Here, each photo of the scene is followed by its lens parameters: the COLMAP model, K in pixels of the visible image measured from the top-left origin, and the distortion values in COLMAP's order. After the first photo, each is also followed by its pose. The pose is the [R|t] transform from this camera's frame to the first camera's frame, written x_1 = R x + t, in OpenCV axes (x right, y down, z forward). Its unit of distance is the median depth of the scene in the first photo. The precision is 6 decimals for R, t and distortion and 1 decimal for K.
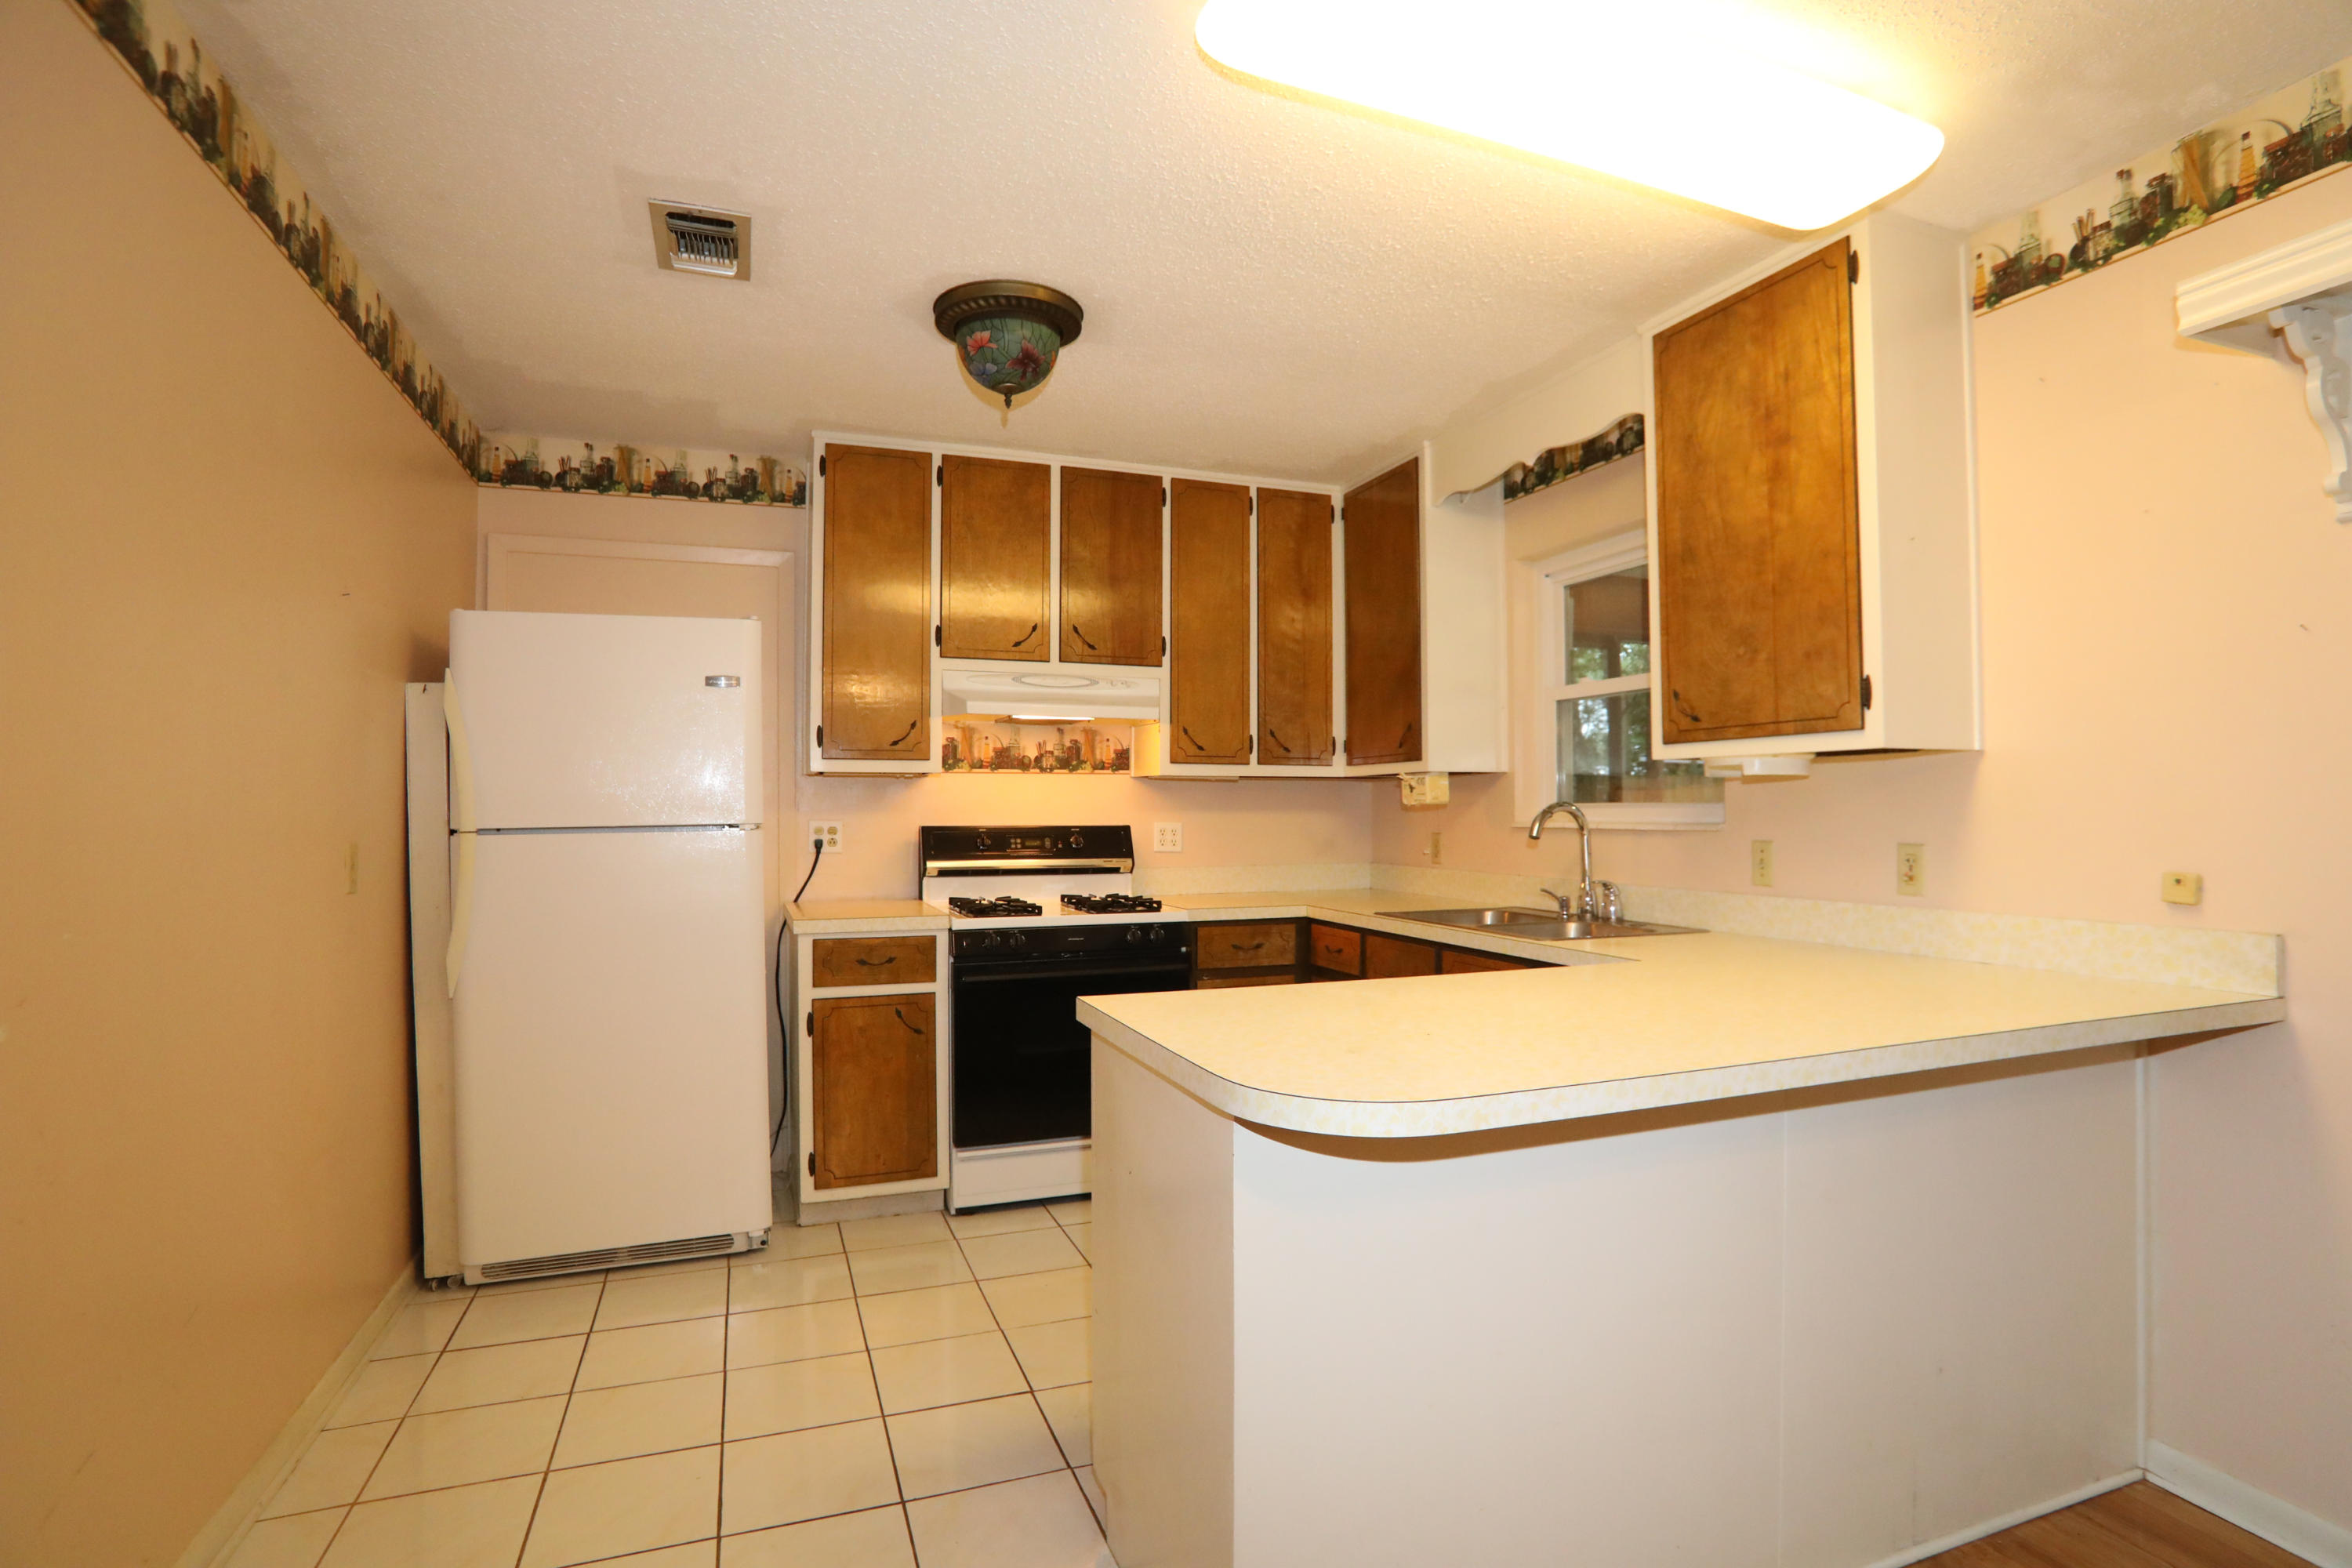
lens RADIAL K [[1148.6, 0, 1174.6], [0, 1148.6, 791.8], [0, 0, 1]] dist [-0.084058, 0.035961]
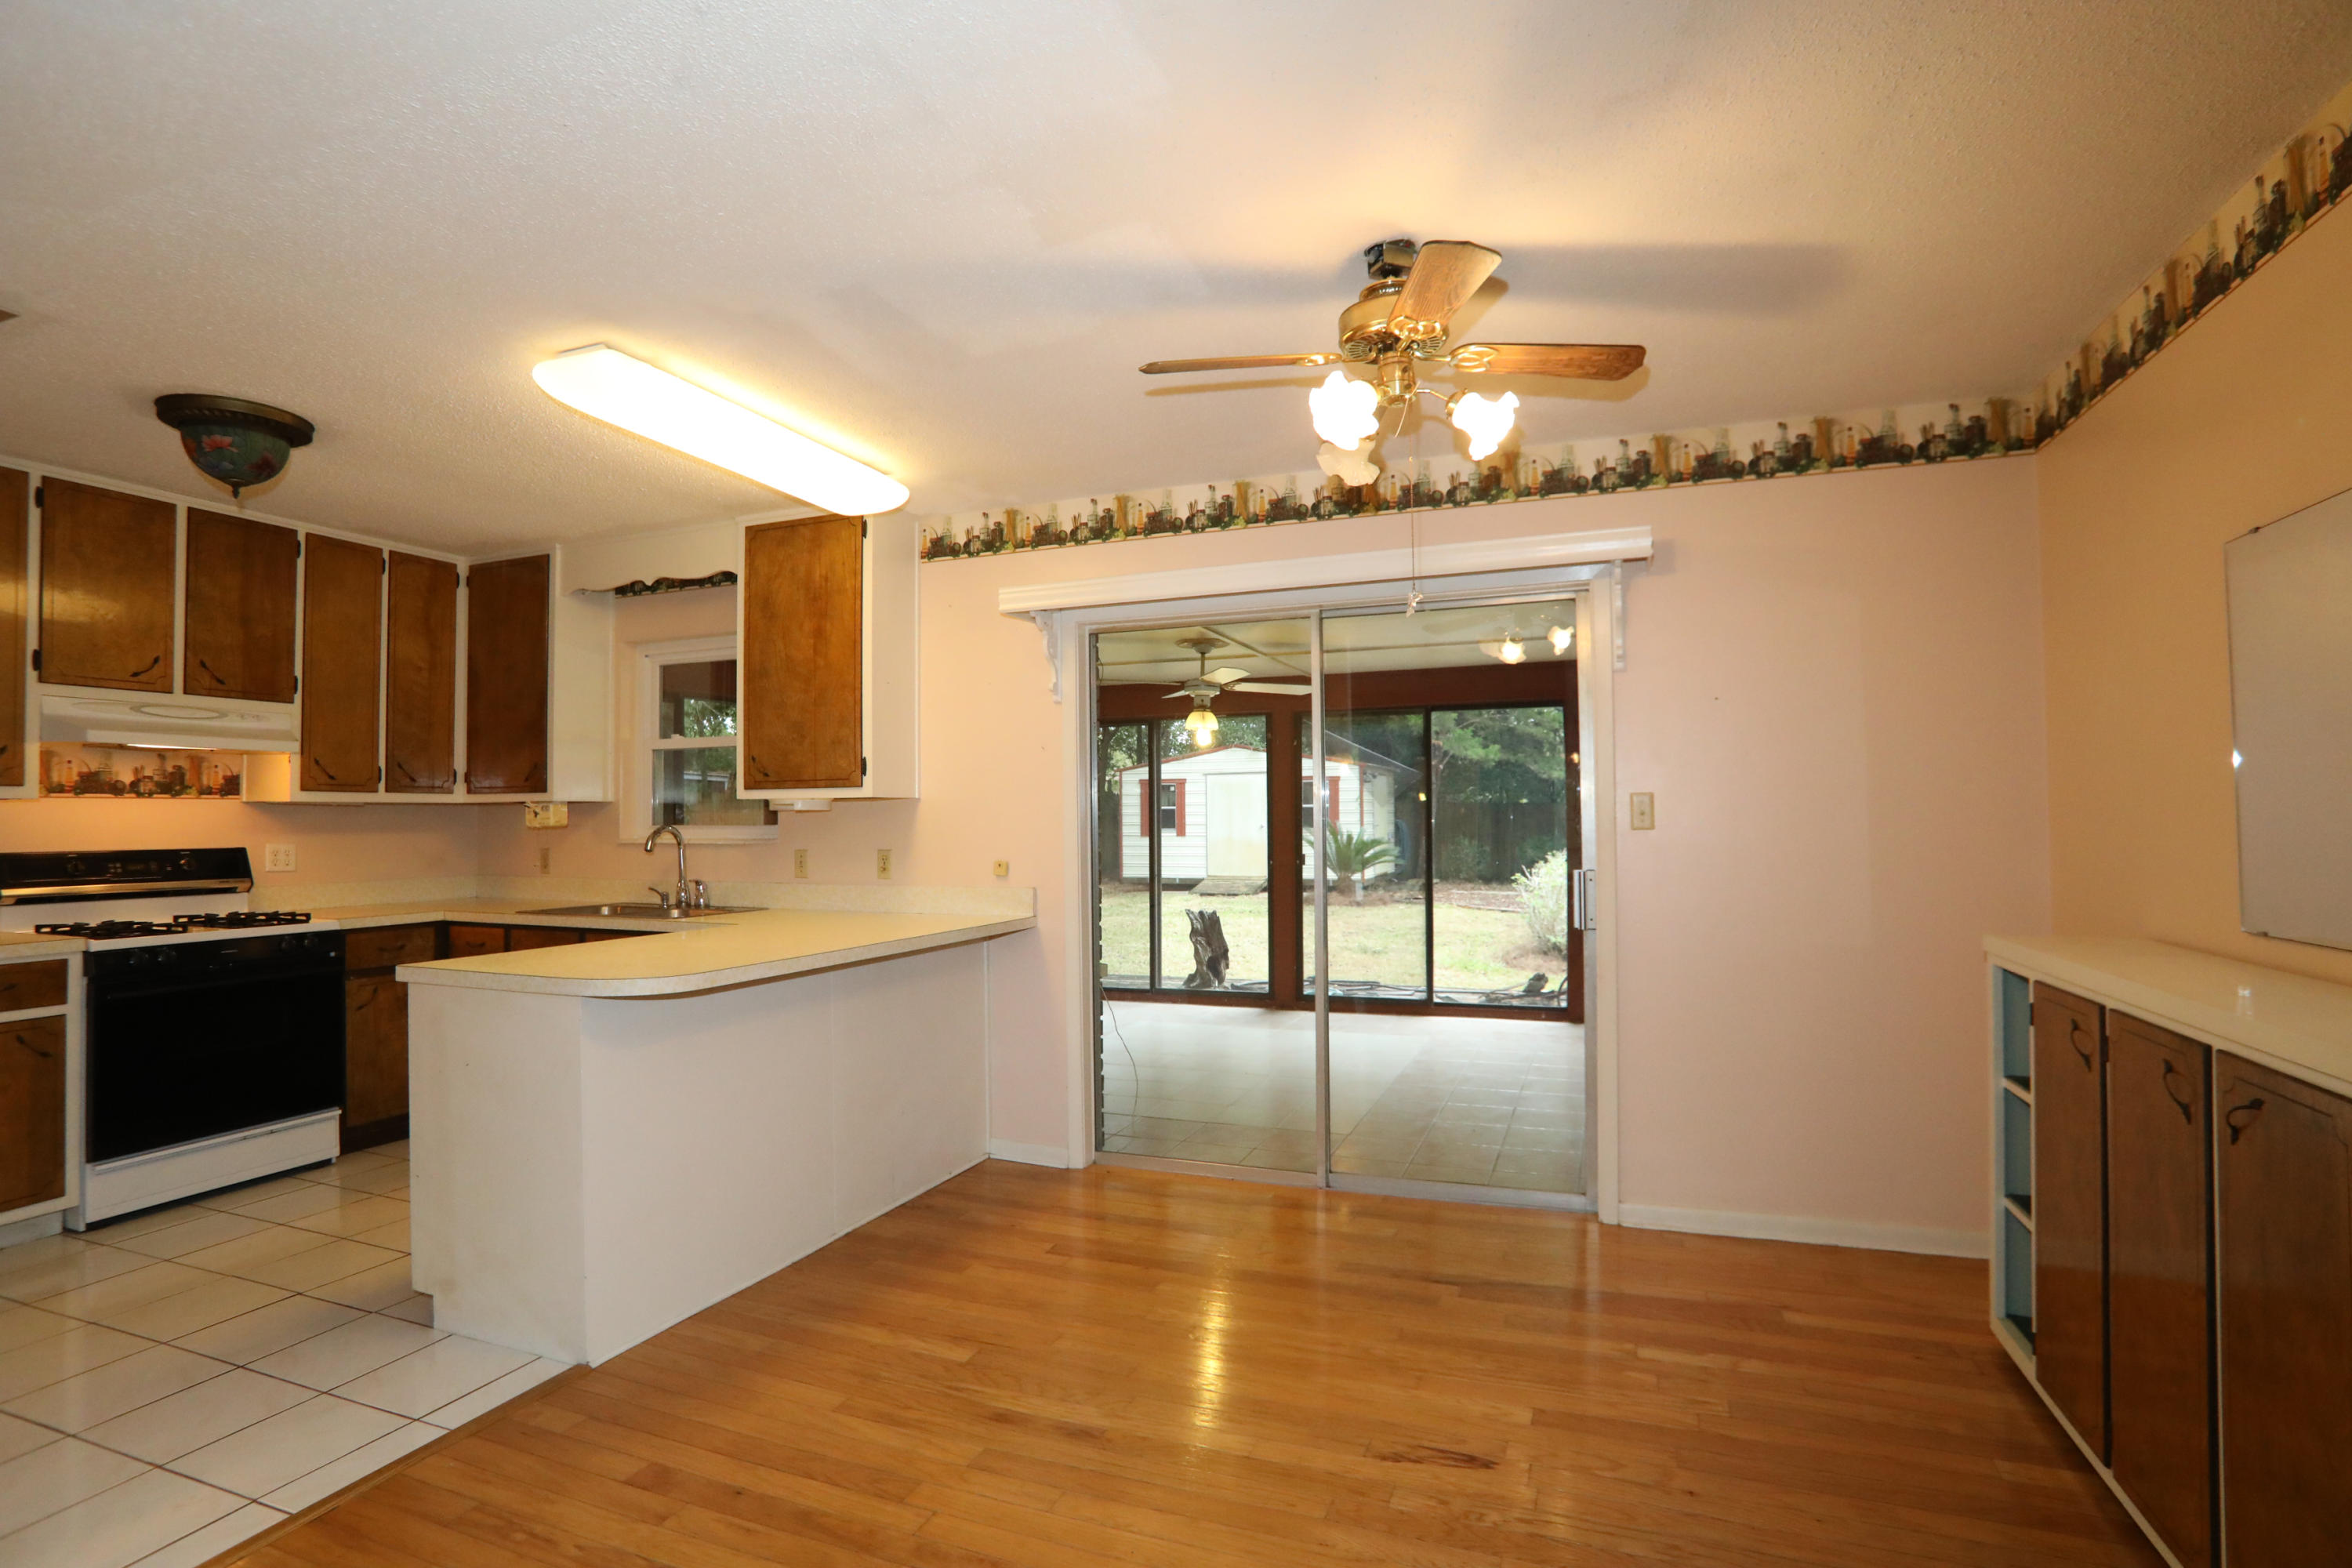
lens RADIAL K [[1148.6, 0, 1174.6], [0, 1148.6, 791.8], [0, 0, 1]] dist [-0.084058, 0.035961]
pose [[0.667290, 0.013057, 0.744684, -0.280100], [-0.005765, 0.999907, -0.012366, -0.018515], [-0.744776, 0.003958, 0.667303, -0.404710]]
